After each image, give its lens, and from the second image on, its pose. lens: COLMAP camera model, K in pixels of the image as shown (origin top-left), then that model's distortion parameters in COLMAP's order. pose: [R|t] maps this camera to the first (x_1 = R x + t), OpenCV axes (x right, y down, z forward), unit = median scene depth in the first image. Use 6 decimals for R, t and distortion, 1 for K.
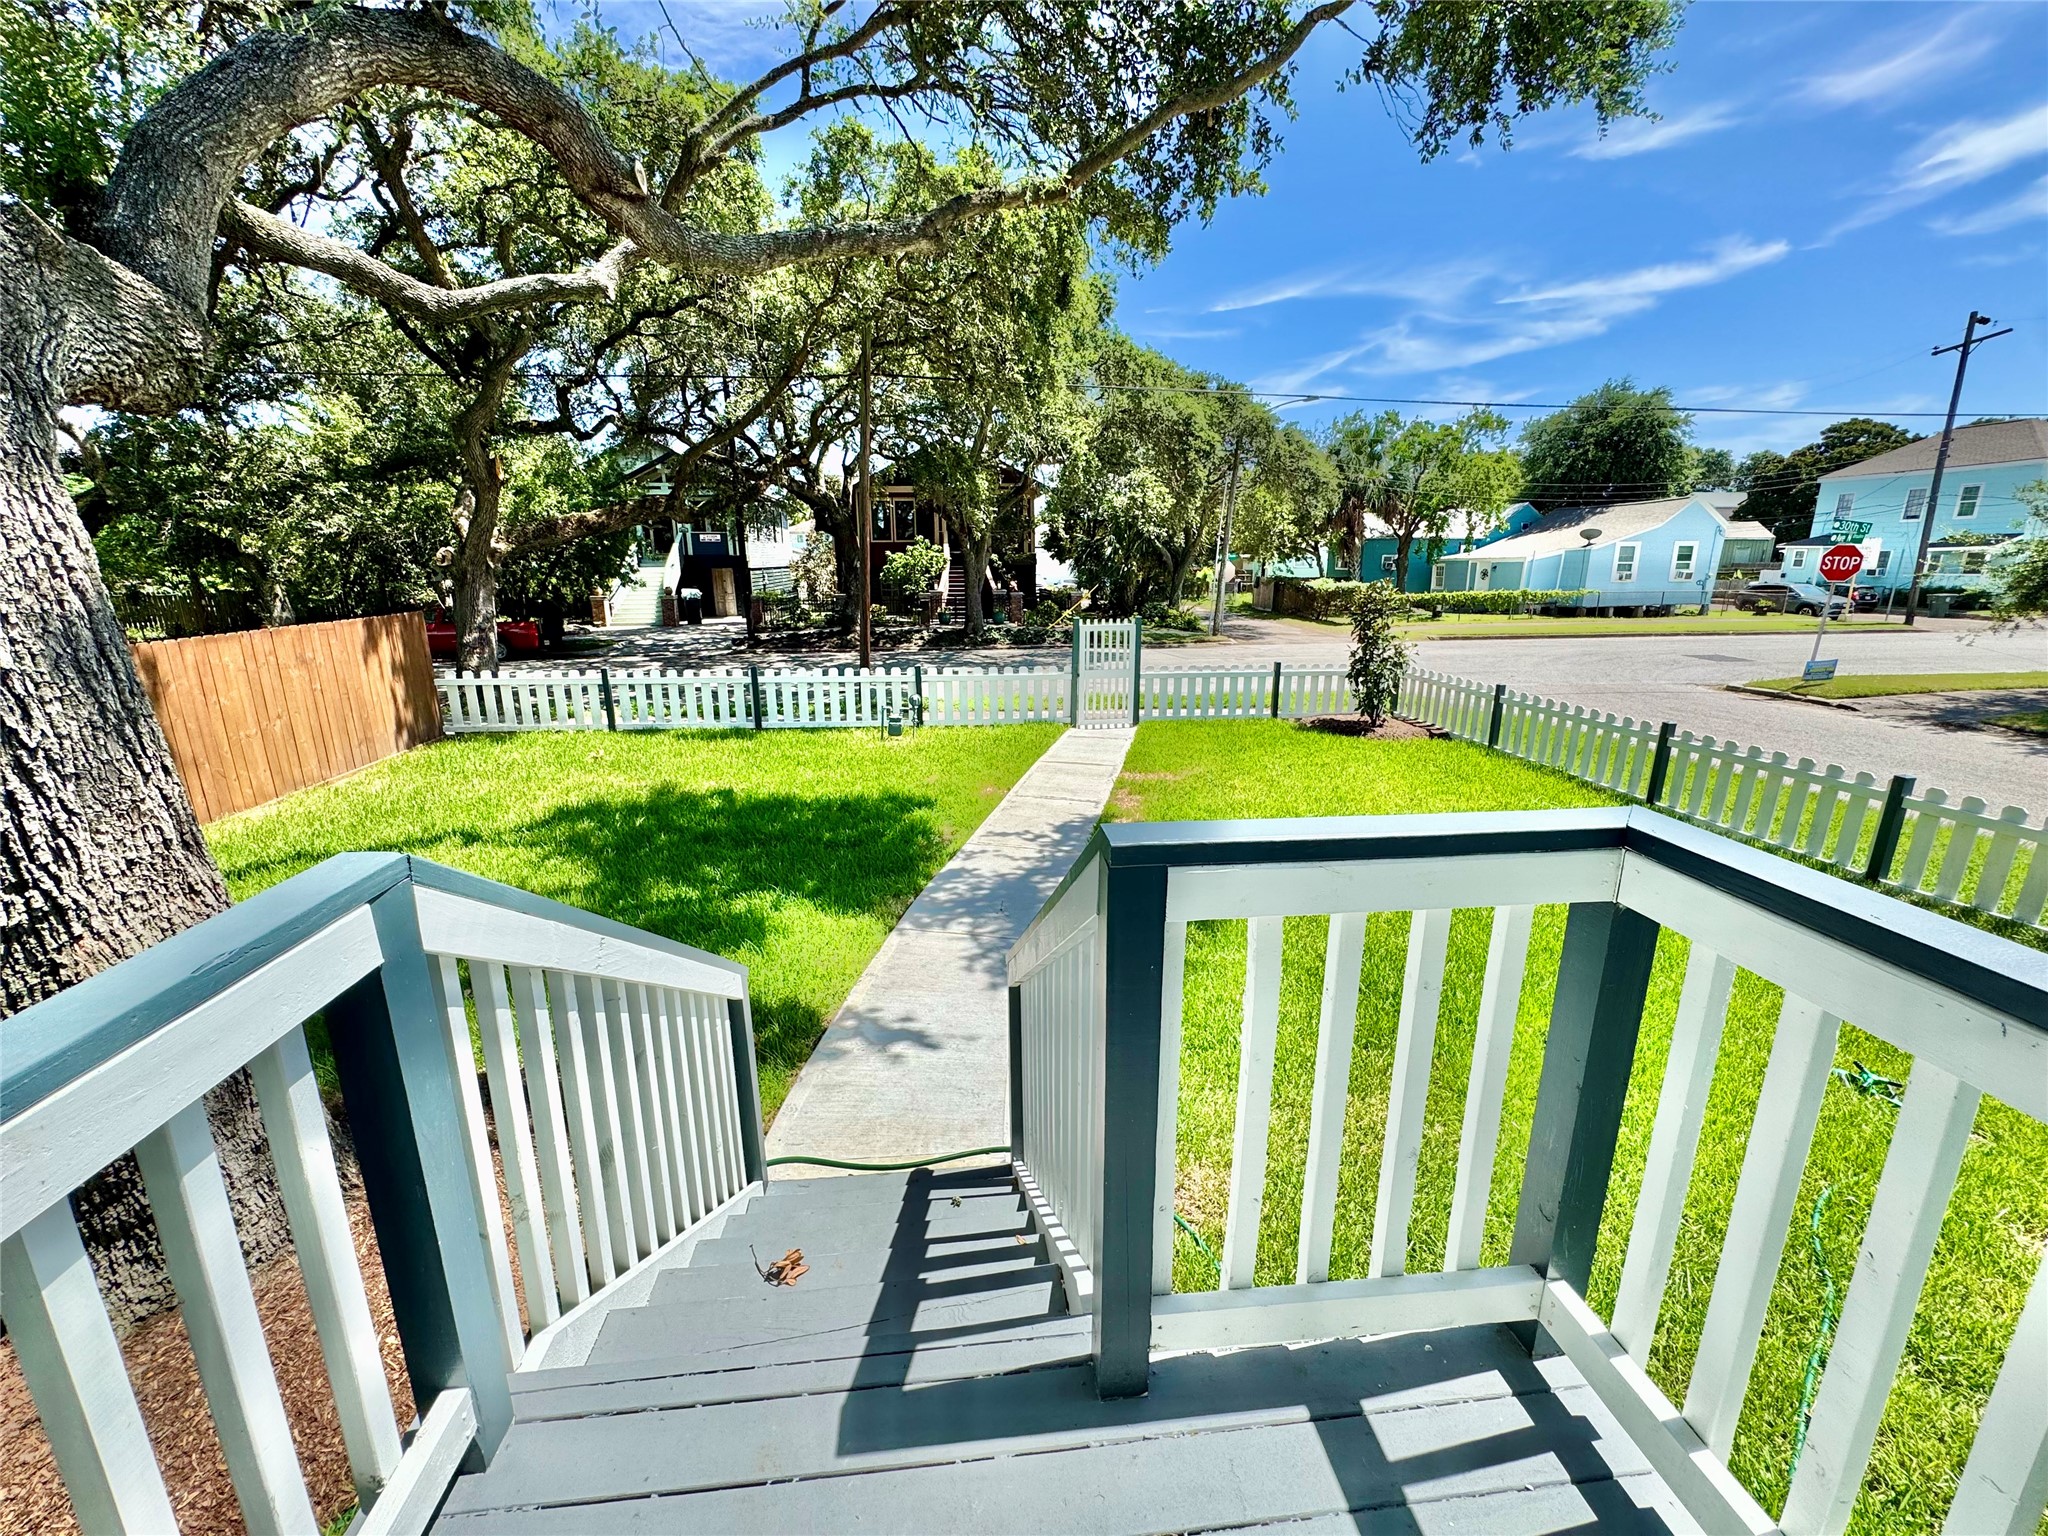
lens RADIAL K [[810.8, 0, 1020.8], [0, 810.8, 762.9], [0, 0, 1]] dist [-0.004083, 0.000336]
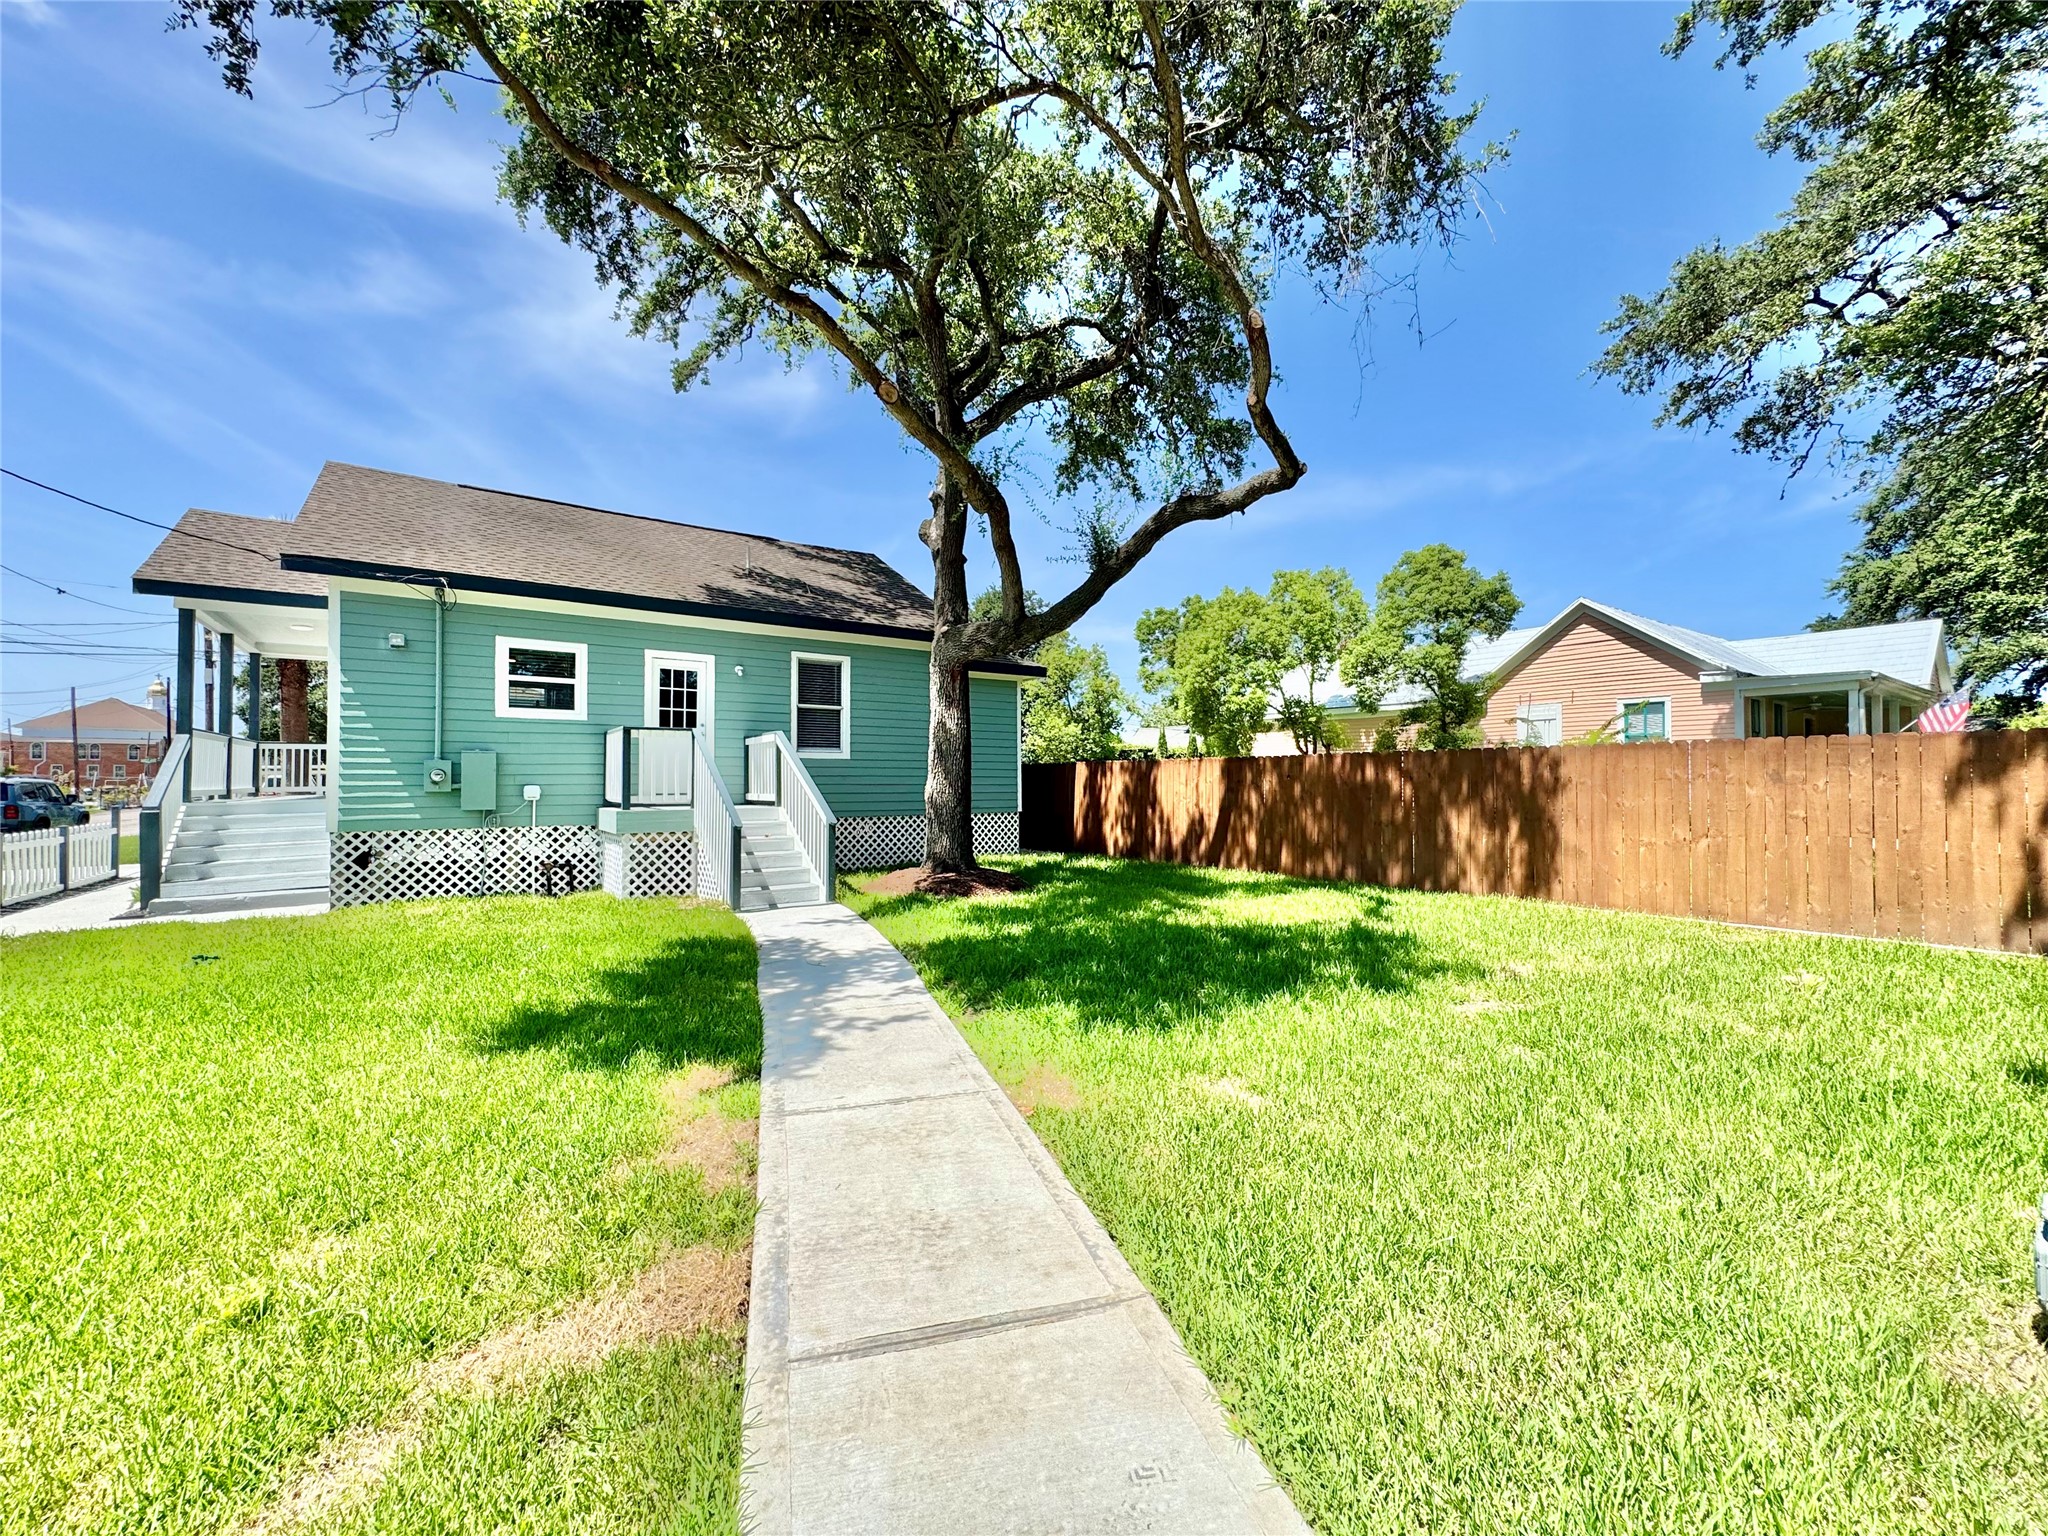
lens RADIAL K [[810.8, 0, 1021.5], [0, 810.8, 765.2], [0, 0, 1]] dist [-0.004083, 0.000336]
pose [[-0.870750, 0.009231, -0.491639, 0.212252], [-0.104267, 0.973622, 0.202950, -0.253070], [0.480544, 0.227980, -0.846819, 1.539185]]
